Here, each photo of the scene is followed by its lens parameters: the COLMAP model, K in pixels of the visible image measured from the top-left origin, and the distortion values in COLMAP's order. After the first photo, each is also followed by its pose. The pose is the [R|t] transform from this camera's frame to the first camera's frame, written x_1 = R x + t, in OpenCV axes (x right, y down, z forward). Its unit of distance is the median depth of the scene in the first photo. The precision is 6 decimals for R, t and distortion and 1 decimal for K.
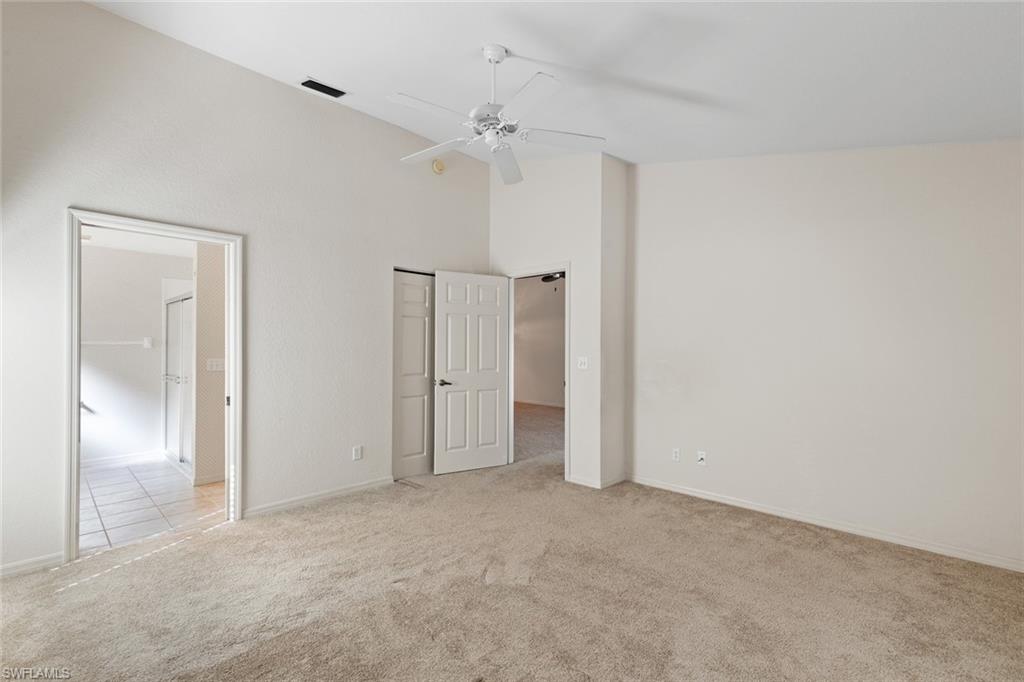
lens RADIAL K [[463.4, 0, 513.7], [0, 463.4, 346.2], [0, 0, 1]] dist [0.008492, -0.001816]
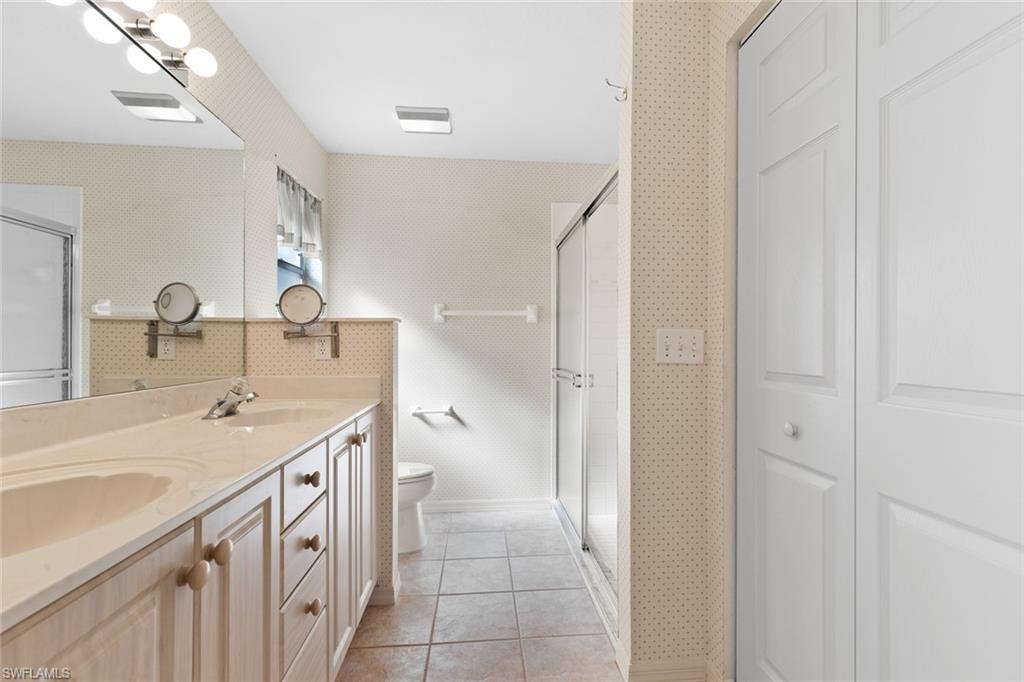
lens RADIAL K [[463.4, 0, 514.5], [0, 463.4, 343.7], [0, 0, 1]] dist [0.008492, -0.001816]
pose [[0.754352, -0.003034, -0.656464, -0.418394], [0.001395, 0.999994, -0.003018, 0.032604], [0.656469, 0.001361, 0.754352, 0.543394]]
